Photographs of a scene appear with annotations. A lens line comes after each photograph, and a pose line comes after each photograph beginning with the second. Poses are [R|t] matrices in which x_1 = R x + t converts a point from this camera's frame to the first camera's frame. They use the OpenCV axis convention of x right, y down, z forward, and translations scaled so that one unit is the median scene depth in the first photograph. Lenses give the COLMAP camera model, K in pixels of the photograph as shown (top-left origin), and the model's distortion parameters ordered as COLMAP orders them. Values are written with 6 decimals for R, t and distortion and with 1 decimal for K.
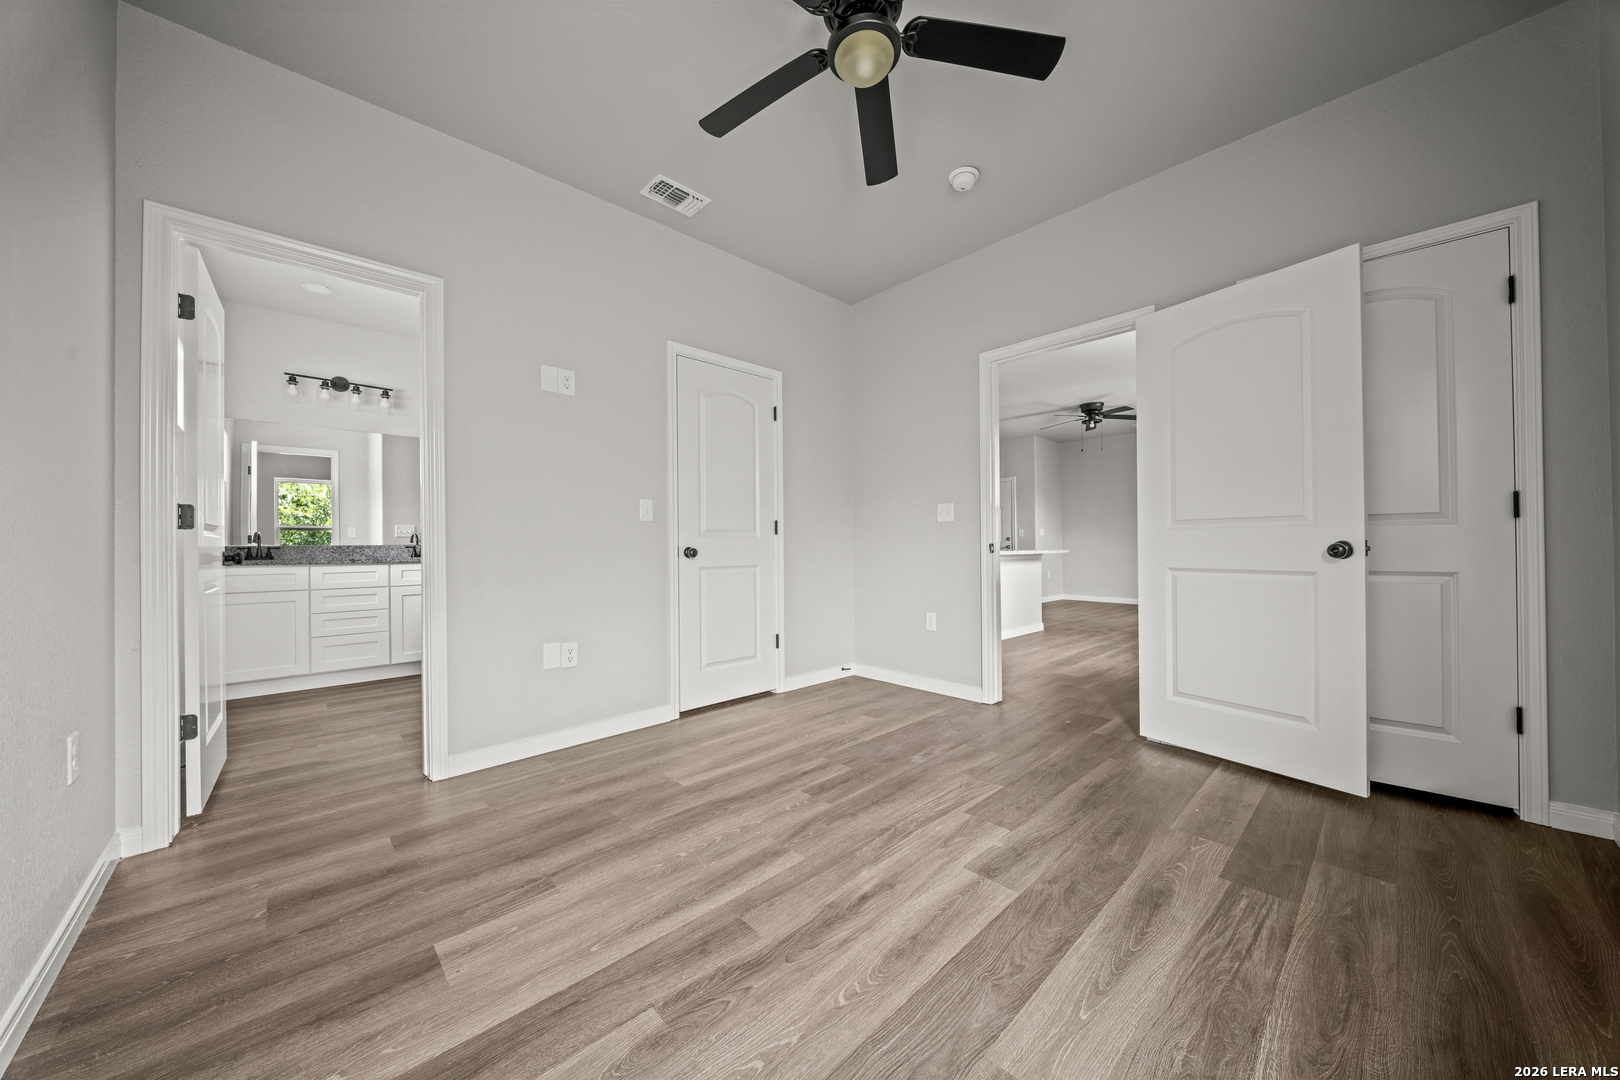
lens RADIAL K [[564.5, 0, 799.5], [0, 564.5, 543.8], [0, 0, 1]] dist [-0.000177, -0.001318]
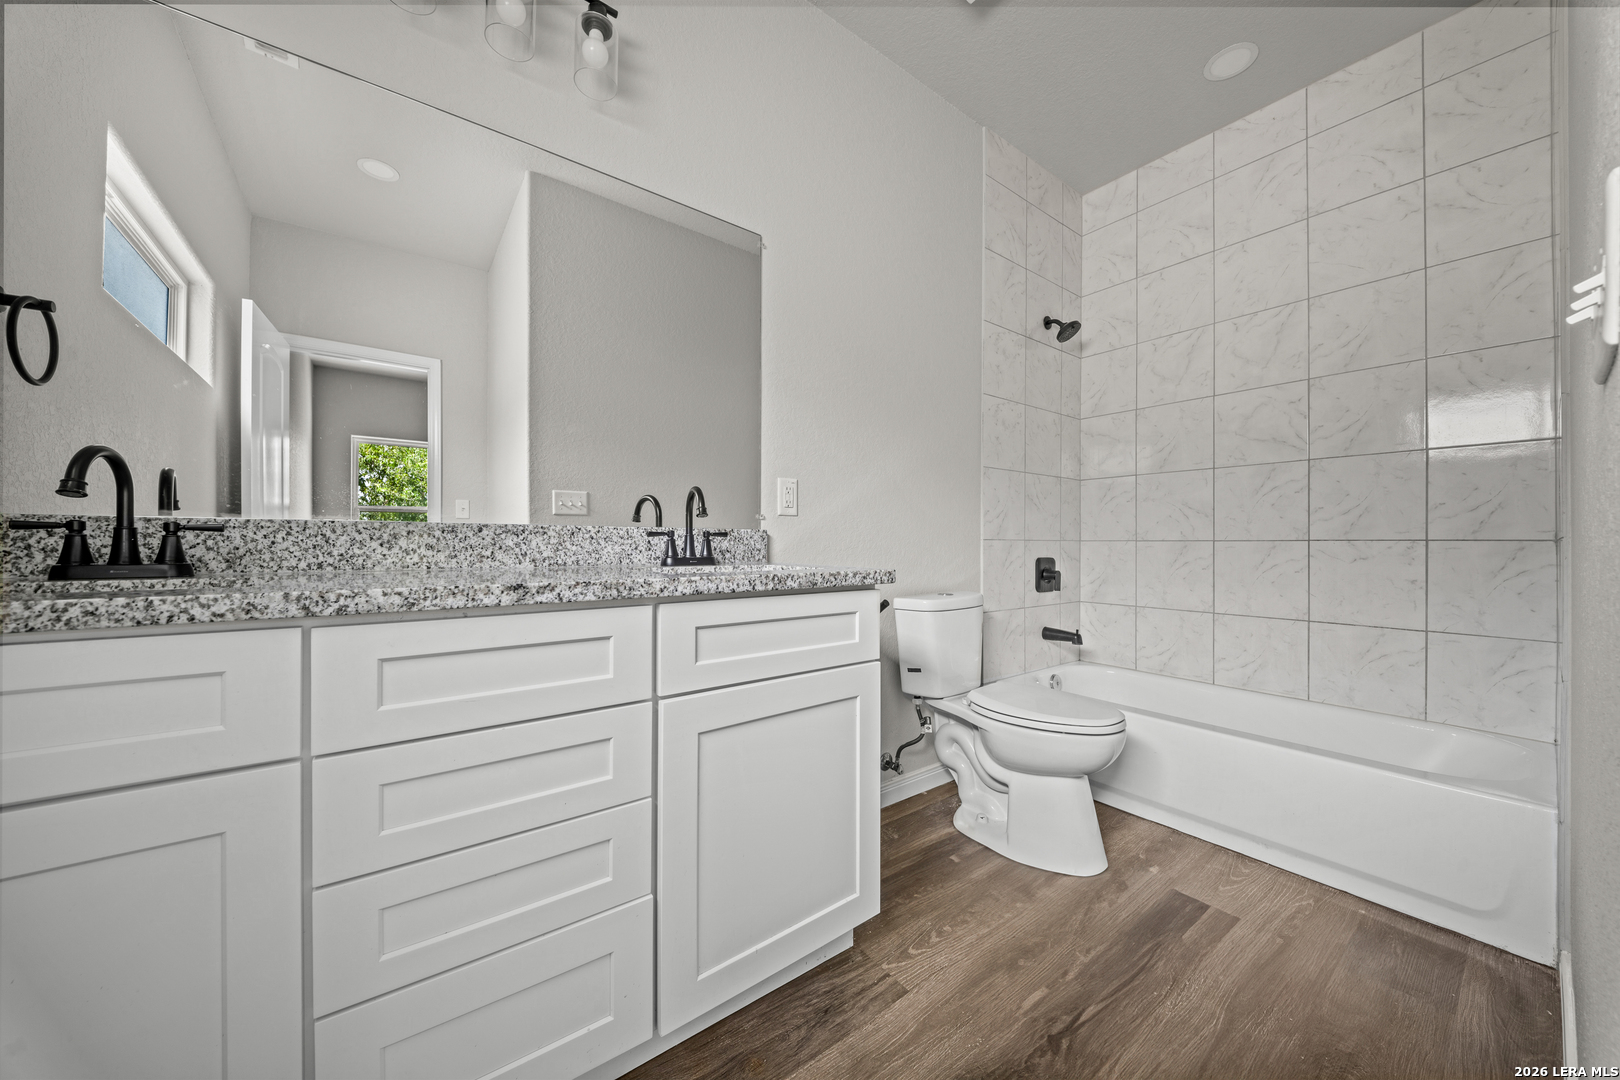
lens RADIAL K [[564.5, 0, 810.1], [0, 564.5, 543.2], [0, 0, 1]] dist [-0.000177, -0.001318]
pose [[0.994903, 0.013725, -0.099894, -0.647167], [-0.012967, 0.999882, 0.008233, 0.009056], [0.099995, -0.006895, 0.994964, 0.785781]]
